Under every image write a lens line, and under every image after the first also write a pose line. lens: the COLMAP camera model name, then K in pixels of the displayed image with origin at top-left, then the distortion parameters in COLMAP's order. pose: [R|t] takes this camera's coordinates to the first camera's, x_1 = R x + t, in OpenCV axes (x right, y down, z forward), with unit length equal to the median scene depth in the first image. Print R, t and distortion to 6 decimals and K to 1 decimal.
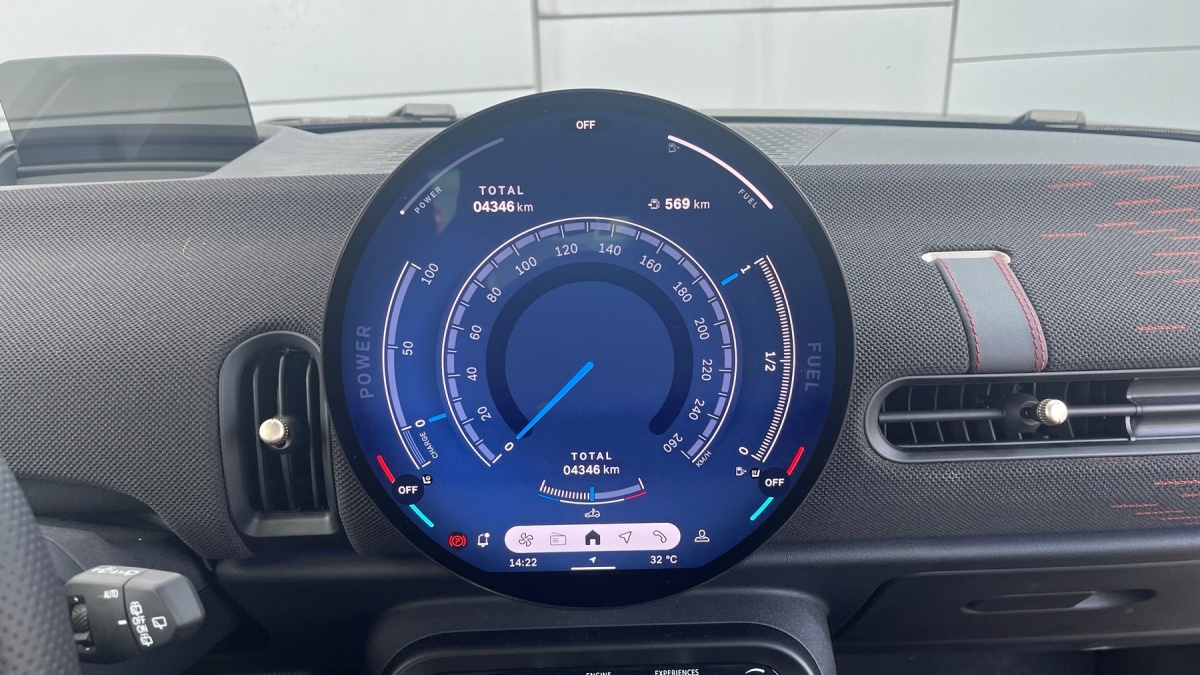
lens RADIAL K [[919.3, 0, 594.5], [0, 919.3, 334.6], [0, 0, 1]] dist [0.050845, -0.078792]
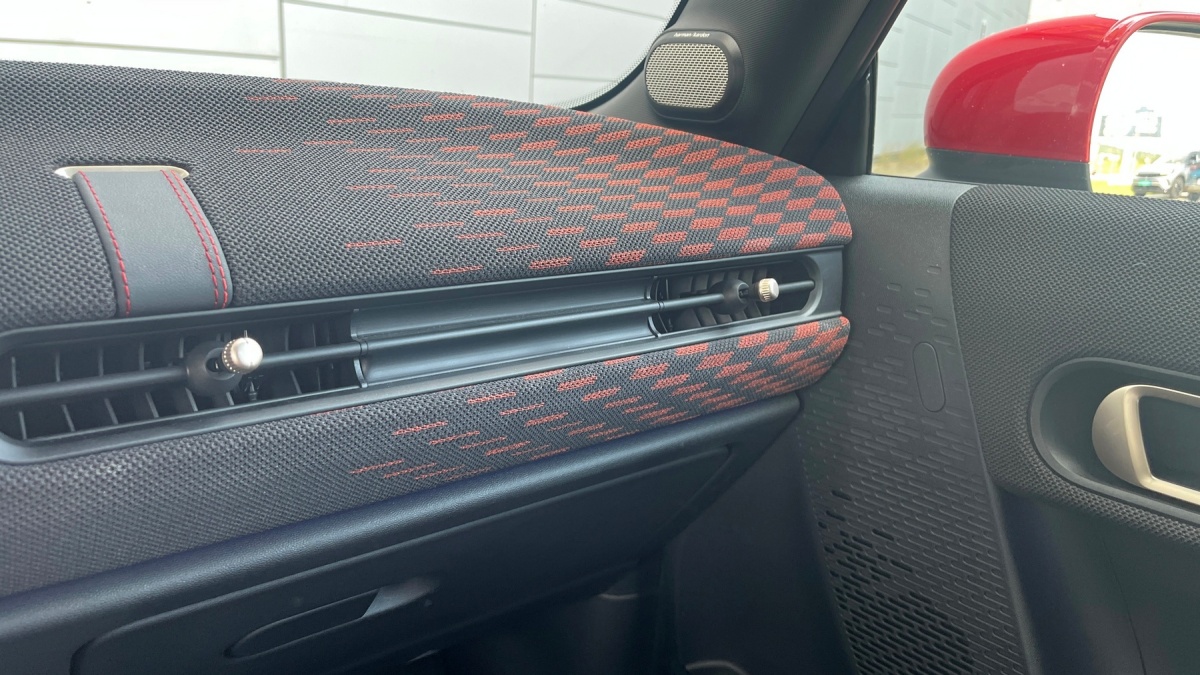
lens RADIAL K [[919.3, 0, 594.4], [0, 919.3, 337.3], [0, 0, 1]] dist [0.050845, -0.078792]
pose [[0.796376, -0.097129, 0.596952, 0.269811], [0.137963, 0.990172, -0.022943, 0.120713], [-0.588856, 0.100629, 0.801949, 0.233723]]
